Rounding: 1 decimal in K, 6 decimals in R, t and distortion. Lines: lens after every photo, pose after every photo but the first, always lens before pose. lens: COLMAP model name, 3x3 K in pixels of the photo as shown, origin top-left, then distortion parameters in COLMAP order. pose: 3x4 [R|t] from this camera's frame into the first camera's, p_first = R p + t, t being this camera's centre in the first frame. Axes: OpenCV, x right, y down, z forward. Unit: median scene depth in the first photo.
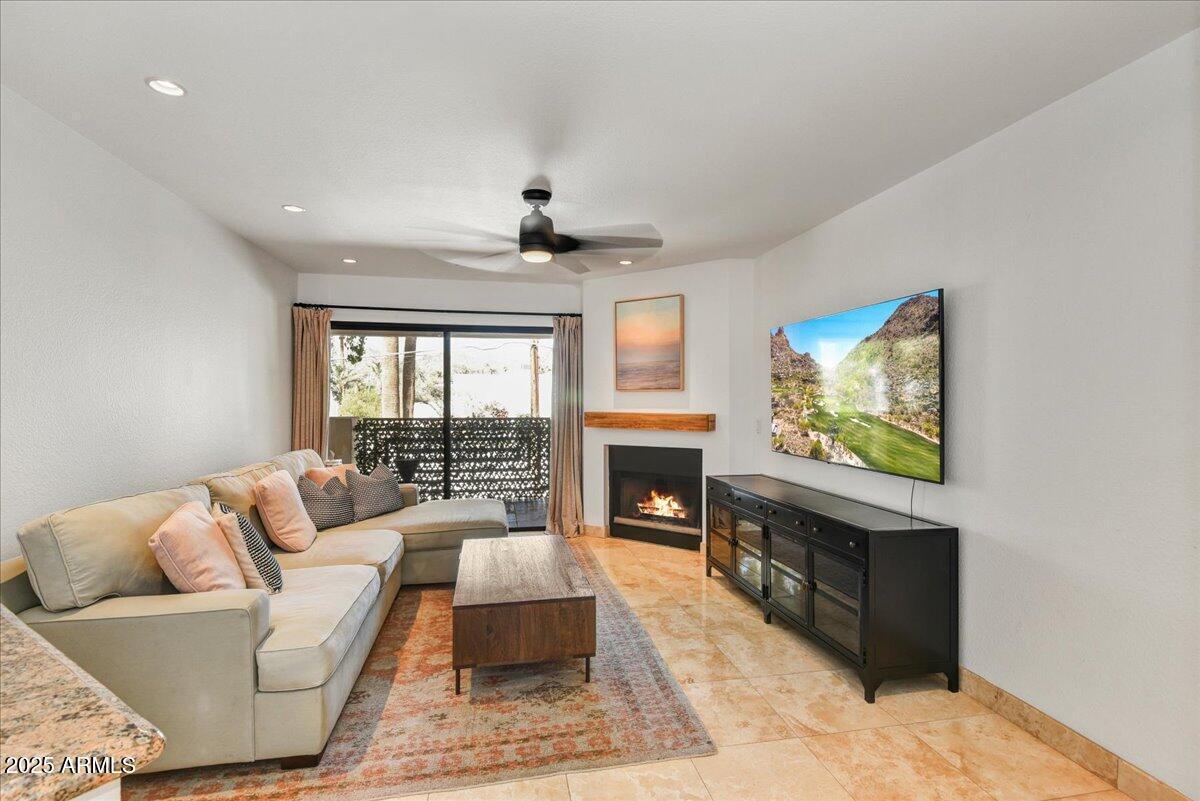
lens RADIAL K [[569.6, 0, 598.2], [0, 569.6, 395.2], [0, 0, 1]] dist [0.000646, -0.005112]
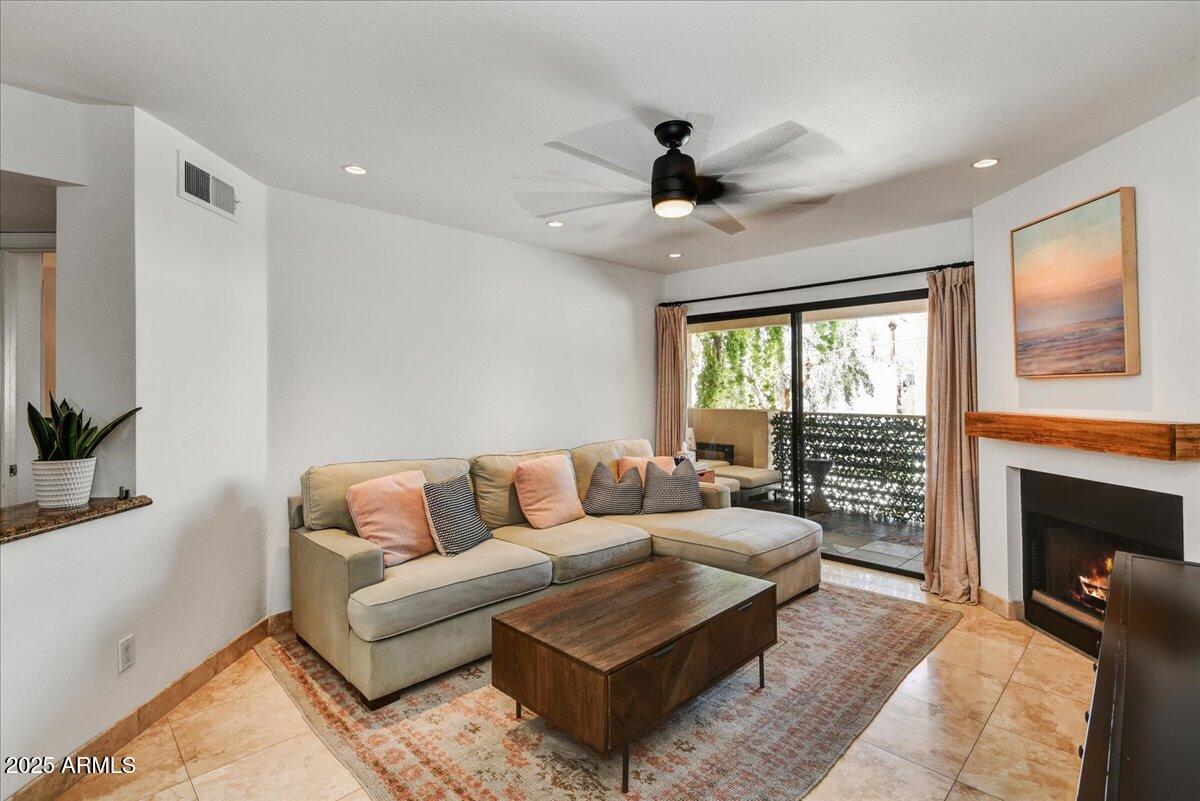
lens RADIAL K [[569.6, 0, 604.4], [0, 569.6, 382.6], [0, 0, 1]] dist [0.000646, -0.005112]
pose [[0.543392, -0.012936, -0.839379, 0.381642], [0.006659, 0.999916, -0.011099, 0.000765], [0.839453, 0.000442, 0.543433, 0.396467]]
